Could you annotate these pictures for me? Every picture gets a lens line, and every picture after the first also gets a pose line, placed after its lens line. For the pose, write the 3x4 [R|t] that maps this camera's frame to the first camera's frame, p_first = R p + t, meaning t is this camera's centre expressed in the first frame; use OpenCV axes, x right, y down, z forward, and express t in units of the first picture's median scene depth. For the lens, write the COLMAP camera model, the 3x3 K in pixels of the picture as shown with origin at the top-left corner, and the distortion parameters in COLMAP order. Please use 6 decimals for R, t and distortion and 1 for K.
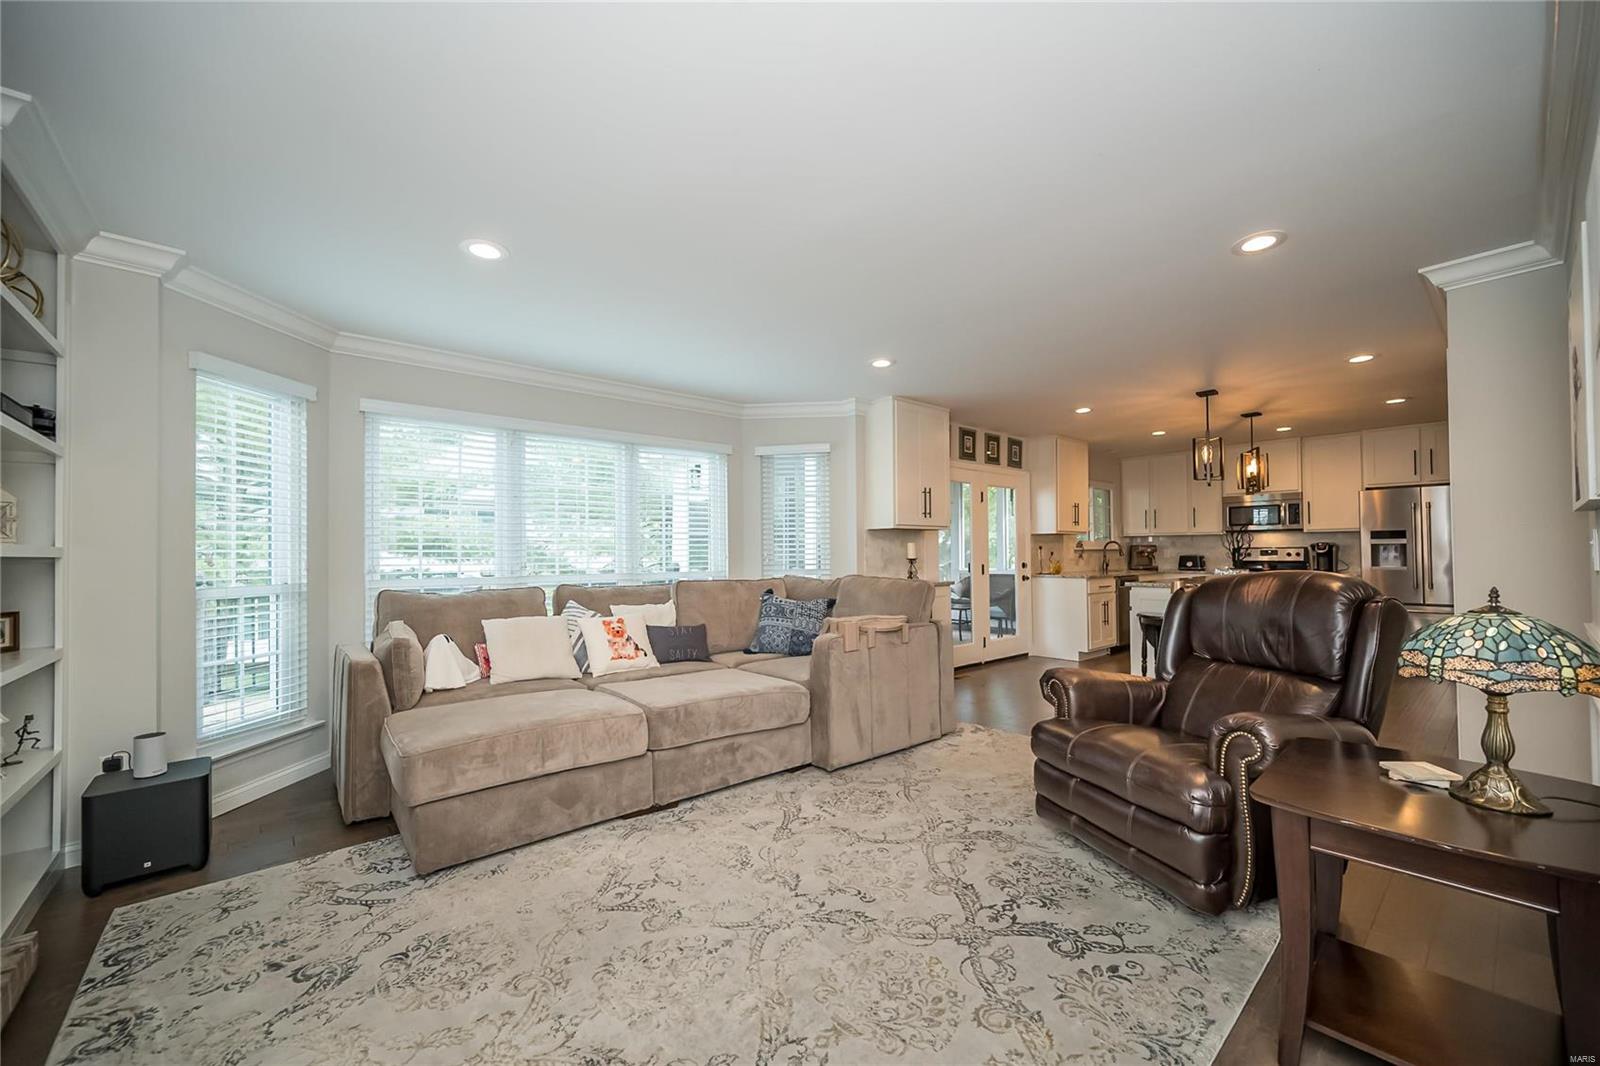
lens RADIAL K [[623.2, 0, 800.1], [0, 623.2, 554.1], [0, 0, 1]] dist [0.000164, -0.000031]
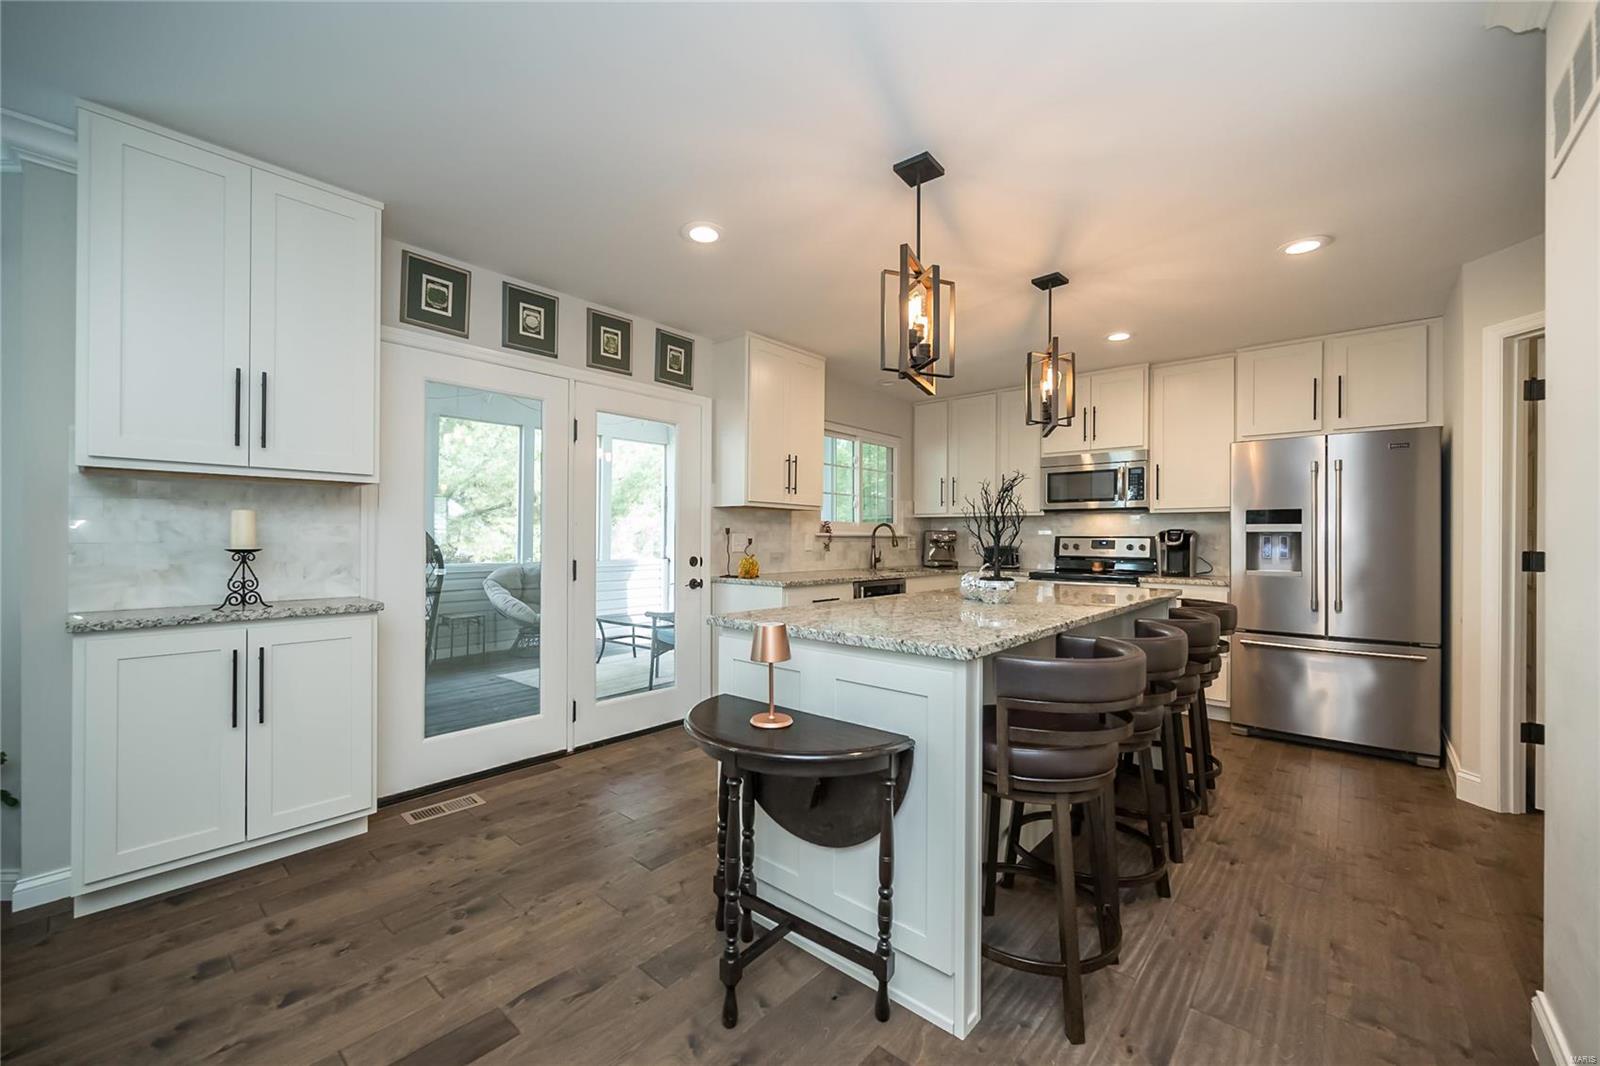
lens RADIAL K [[630.4, 0, 801.4], [0, 630.4, 539.3], [0, 0, 1]] dist [-0.001020, -0.000059]
pose [[0.990708, 0.013719, 0.135314, 0.379871], [-0.014140, 0.999898, 0.002149, -0.004530], [-0.135270, -0.004043, 0.990800, 0.423452]]
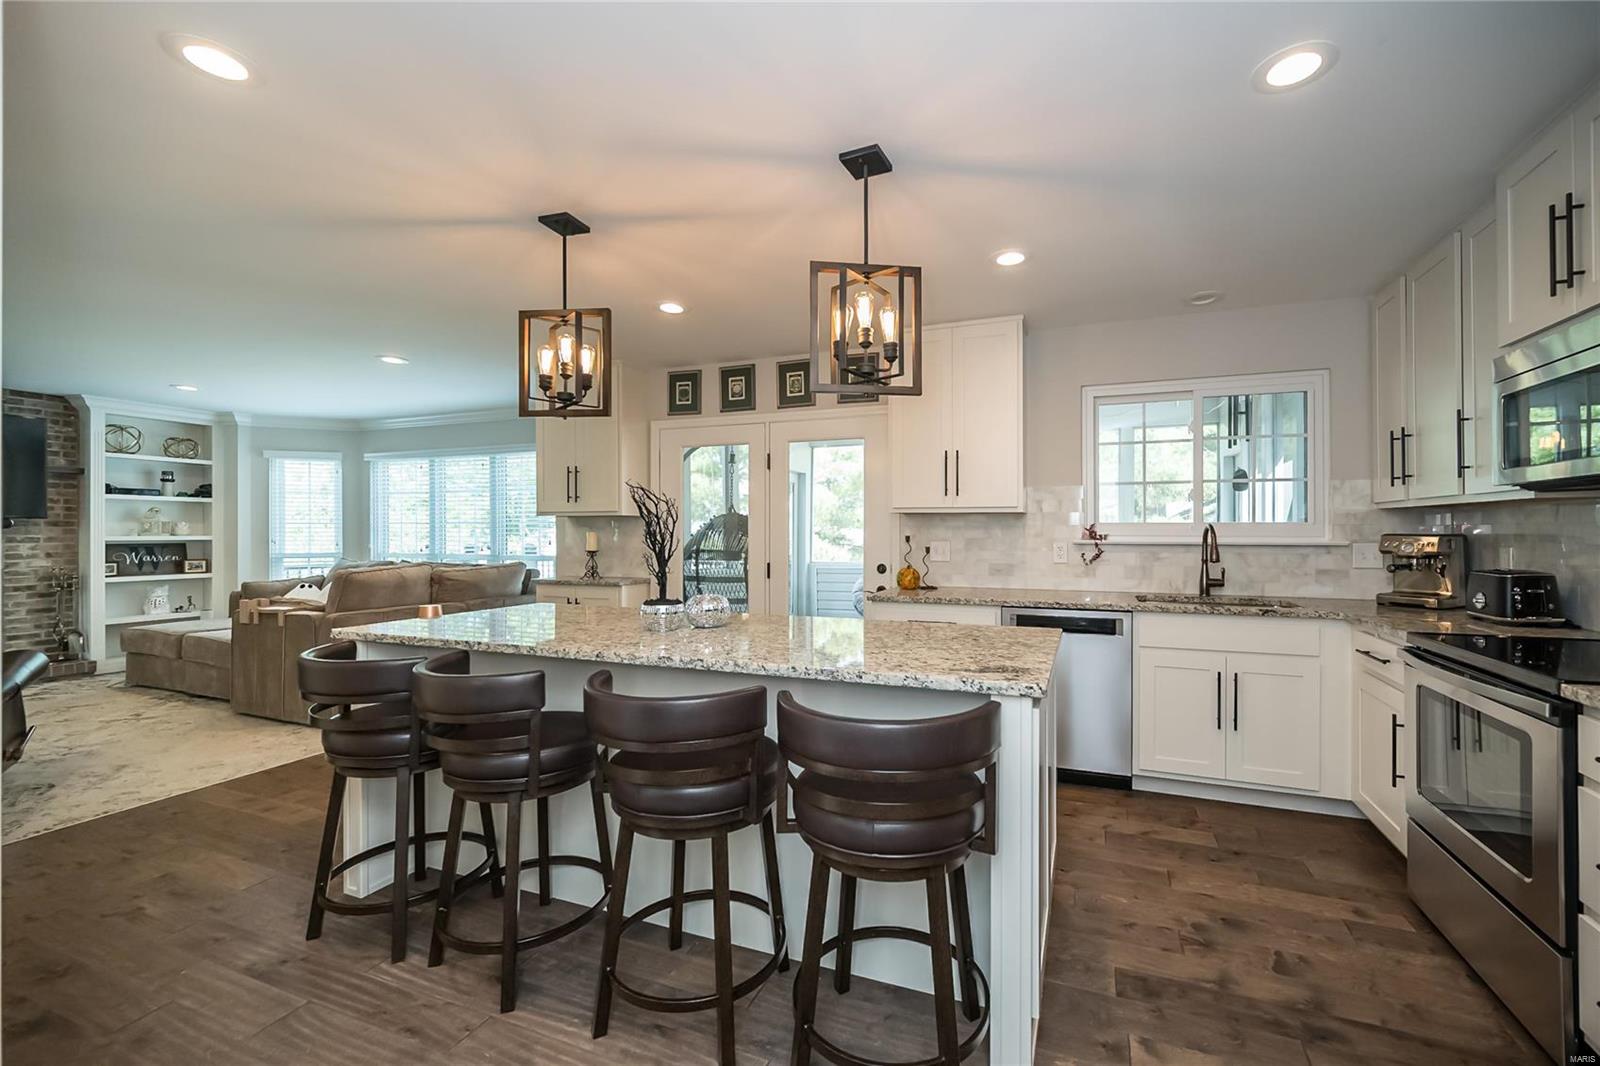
lens RADIAL K [[643.0, 0, 849.2], [0, 643.0, 530.8], [0, 0, 1]] dist [-0.000444, -0.000023]
pose [[0.482724, 0.006538, -0.875748, 0.868587], [-0.002792, 0.999979, 0.005926, -0.020469], [0.875768, -0.000415, 0.482732, 0.692011]]
